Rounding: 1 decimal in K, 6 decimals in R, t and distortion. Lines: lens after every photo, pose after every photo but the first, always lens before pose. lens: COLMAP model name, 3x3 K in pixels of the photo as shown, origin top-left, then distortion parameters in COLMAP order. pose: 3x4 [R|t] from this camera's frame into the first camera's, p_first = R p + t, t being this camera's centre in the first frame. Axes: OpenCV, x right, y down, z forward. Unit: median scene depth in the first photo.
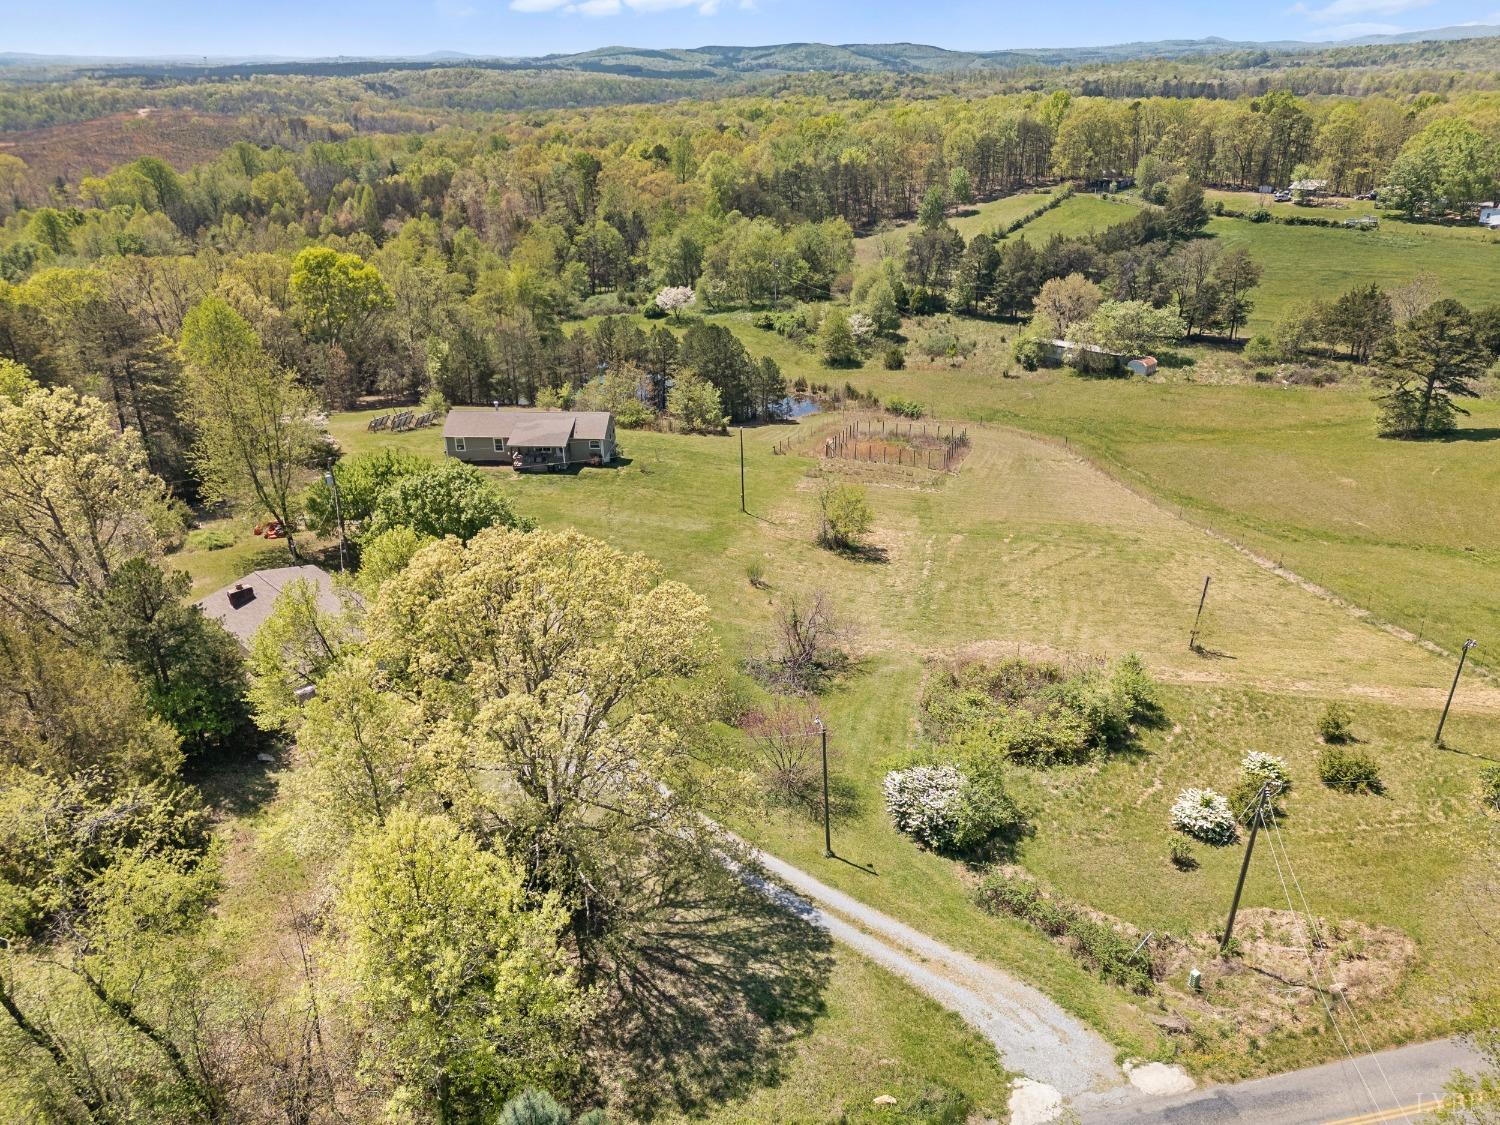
lens RADIAL K [[1083.9, 0, 750.7], [0, 1083.9, 556.5], [0, 0, 1]] dist [0.091597, -0.092699]
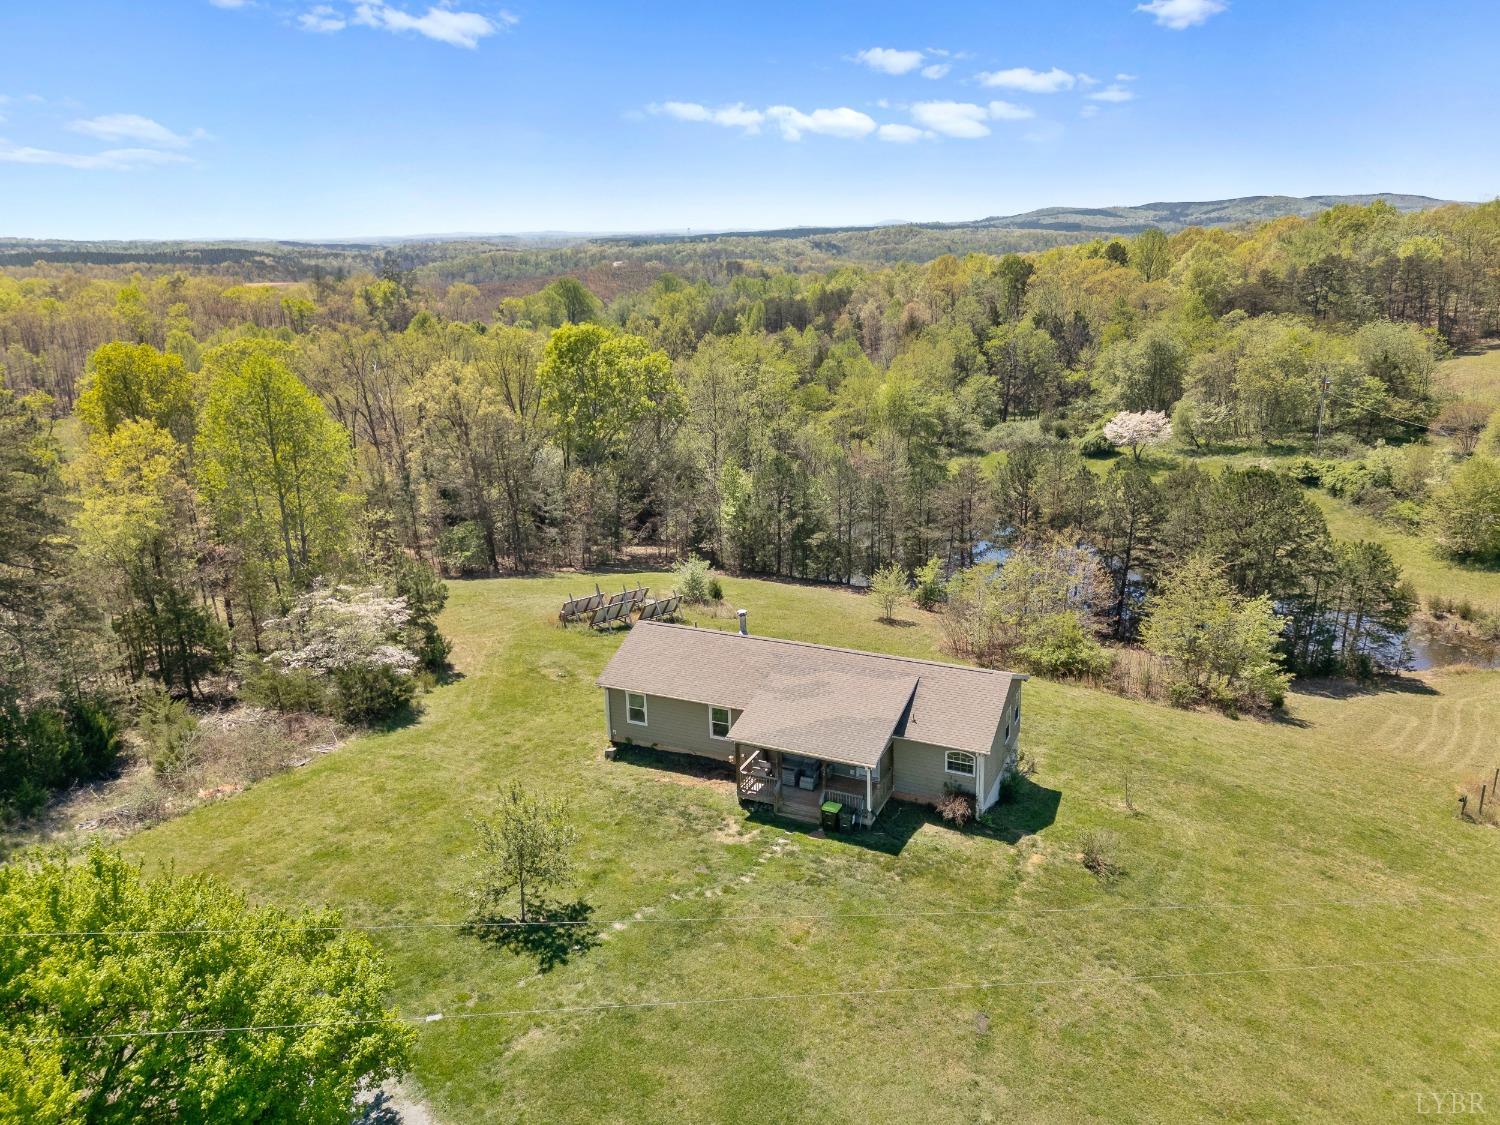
lens RADIAL K [[1083.9, 0, 750.7], [0, 1083.9, 556.5], [0, 0, 1]] dist [0.091597, -0.092699]
pose [[0.932382, 0.090165, -0.350049, -0.047863], [-0.134703, 0.985307, -0.104997, -0.067278], [0.335439, 0.145050, 0.930828, 0.342803]]
